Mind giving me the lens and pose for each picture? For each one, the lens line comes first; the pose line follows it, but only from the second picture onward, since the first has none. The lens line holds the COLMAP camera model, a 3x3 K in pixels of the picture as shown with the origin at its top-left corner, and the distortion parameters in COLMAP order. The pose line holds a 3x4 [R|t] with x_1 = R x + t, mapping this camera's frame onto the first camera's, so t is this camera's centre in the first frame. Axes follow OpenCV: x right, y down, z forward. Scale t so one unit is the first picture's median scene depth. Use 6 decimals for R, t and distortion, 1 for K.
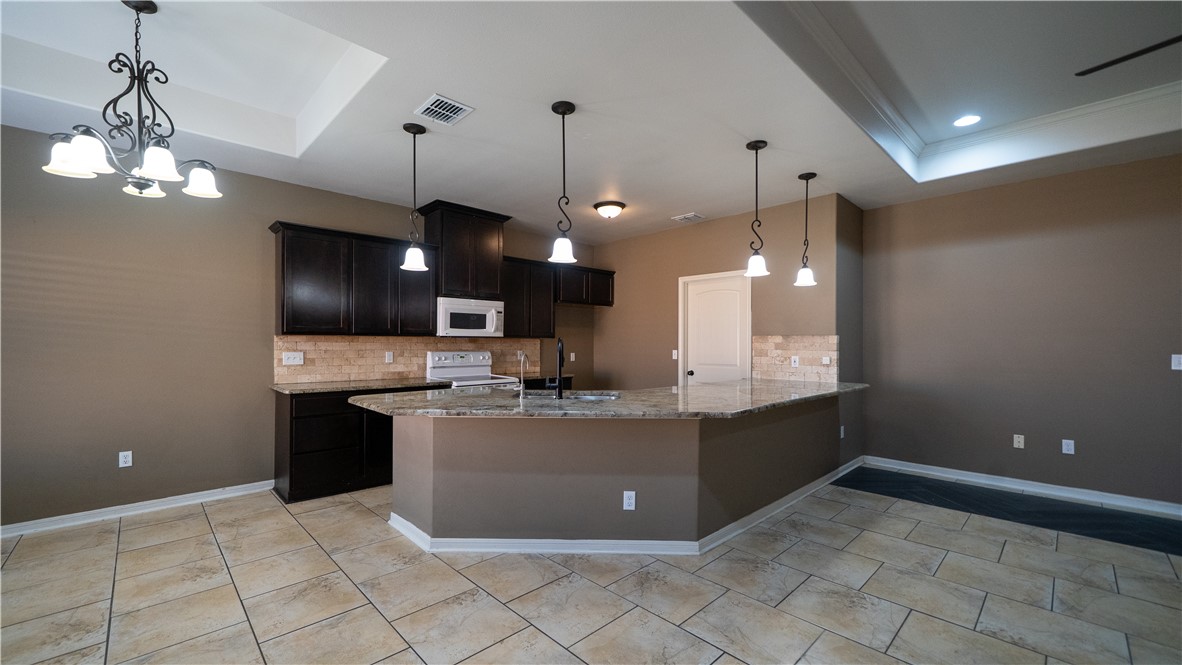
lens RADIAL K [[491.2, 0, 586.8], [0, 491.2, 342.6], [0, 0, 1]] dist [-0.000948, -0.000120]
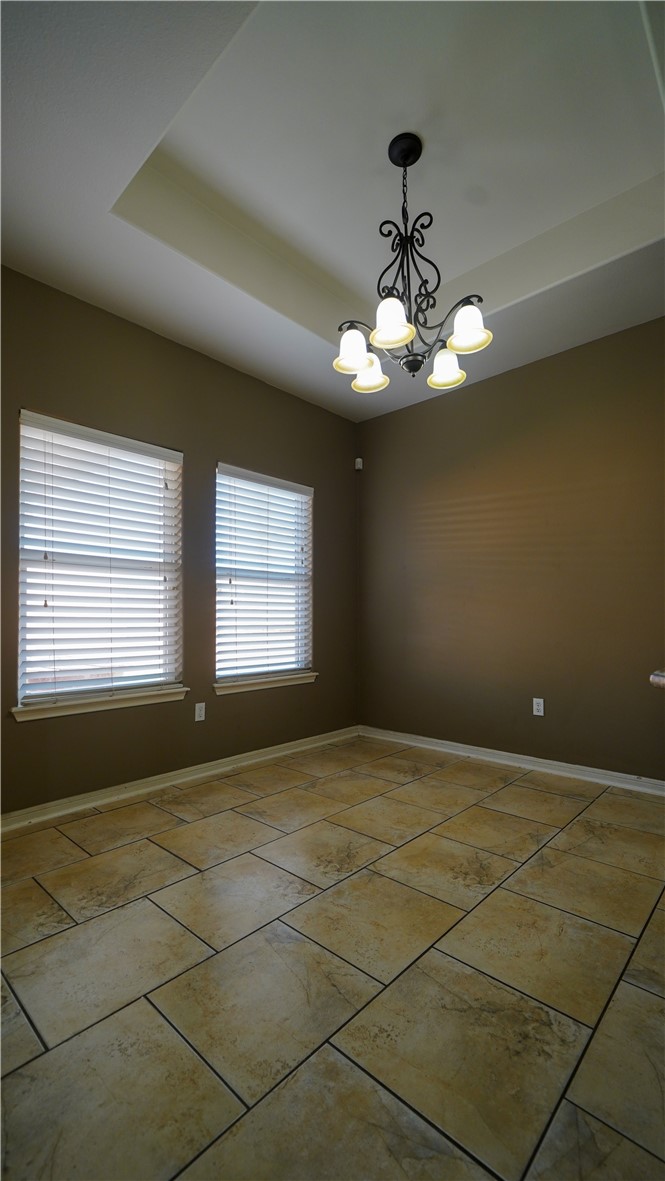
lens RADIAL K [[493.0, 0, 392.2], [0, 493.0, 617.5], [0, 0, 1]] dist [0.000589, -0.000001]
pose [[0.062344, -0.015847, -0.997929, -0.064450], [0.000729, 0.999874, -0.015832, 0.097900], [0.998054, 0.000259, 0.062348, 0.744672]]
